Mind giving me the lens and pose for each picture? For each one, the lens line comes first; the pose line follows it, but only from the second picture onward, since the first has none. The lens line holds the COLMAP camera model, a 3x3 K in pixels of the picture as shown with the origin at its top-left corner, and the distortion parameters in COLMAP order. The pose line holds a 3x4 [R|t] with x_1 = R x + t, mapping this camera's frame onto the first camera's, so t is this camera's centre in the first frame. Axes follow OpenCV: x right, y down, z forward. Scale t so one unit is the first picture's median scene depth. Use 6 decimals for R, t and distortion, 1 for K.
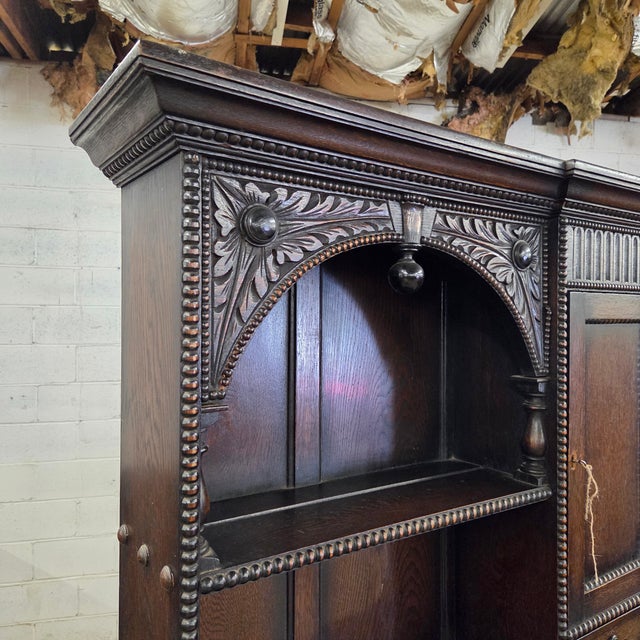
lens RADIAL K [[571.6, 0, 316.8], [0, 571.6, 323.0], [0, 0, 1]] dist [0.077939, -0.062334]
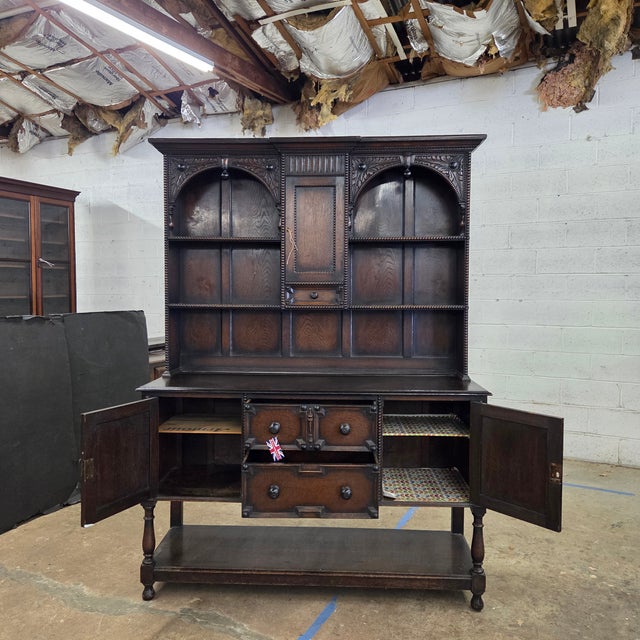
lens RADIAL K [[571.6, 0, 315.1], [0, 571.6, 315.0], [0, 0, 1]] dist [0.077939, -0.062334]
pose [[0.787224, 0.021884, -0.616278, 0.819793], [-0.006779, 0.999617, 0.026838, 0.201912], [0.616630, -0.016950, 0.787071, -0.460651]]
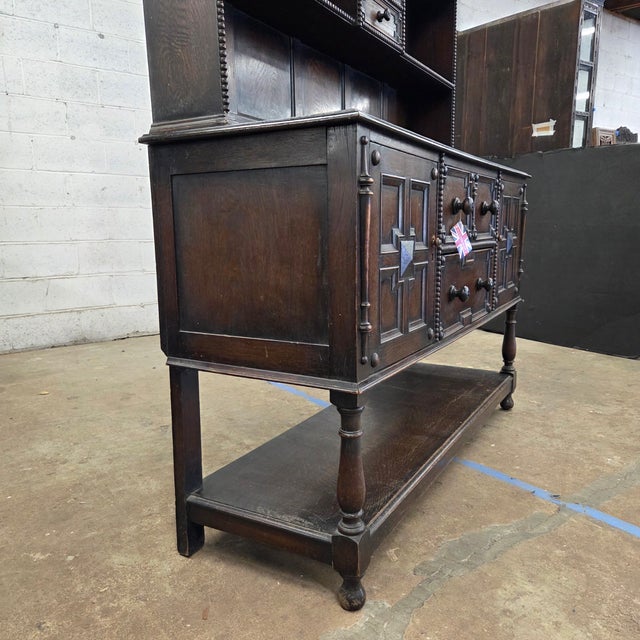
lens RADIAL K [[571.6, 0, 320.4], [0, 571.6, 327.2], [0, 0, 1]] dist [0.077939, -0.062334]
pose [[0.906852, -0.091369, 0.411426, -0.169909], [0.025573, 0.986347, 0.162680, 0.422927], [-0.420672, -0.137006, 0.896808, -0.230997]]
